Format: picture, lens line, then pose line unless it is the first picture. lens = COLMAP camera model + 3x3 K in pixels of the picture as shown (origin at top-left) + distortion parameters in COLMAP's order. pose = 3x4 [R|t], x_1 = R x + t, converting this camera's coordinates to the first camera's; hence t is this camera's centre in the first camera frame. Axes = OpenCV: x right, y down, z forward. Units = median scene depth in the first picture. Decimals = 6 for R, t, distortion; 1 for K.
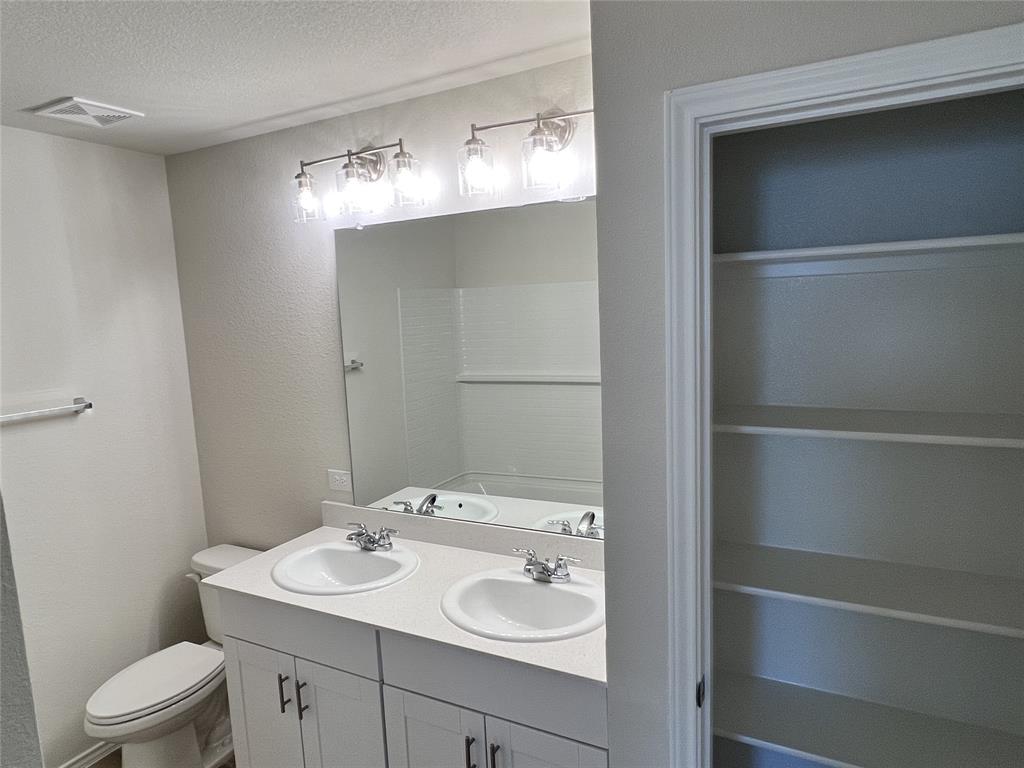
lens RADIAL K [[635.2, 0, 525.9], [0, 635.2, 388.2], [0, 0, 1]] dist [0.013393, -0.000086]
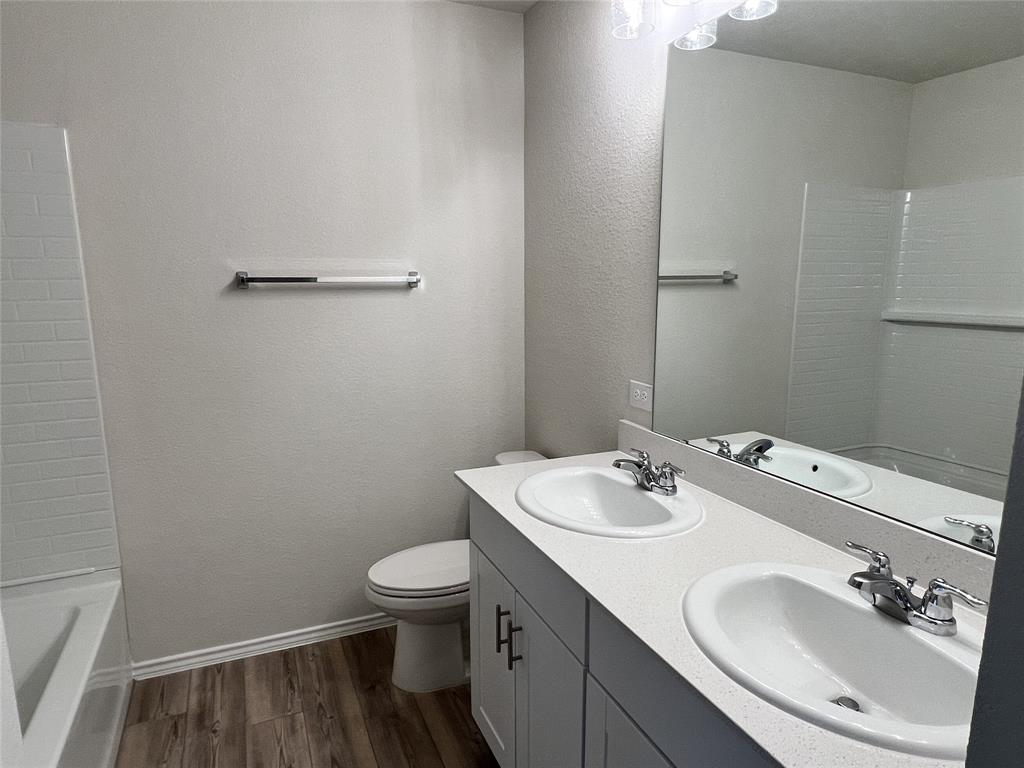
lens RADIAL K [[635.2, 0, 525.9], [0, 635.2, 388.2], [0, 0, 1]] dist [0.013393, -0.000086]
pose [[0.770250, 0.142669, -0.621579, 0.083424], [-0.109282, 0.989767, 0.091757, 0.088976], [0.628309, -0.002748, 0.777959, 0.347833]]
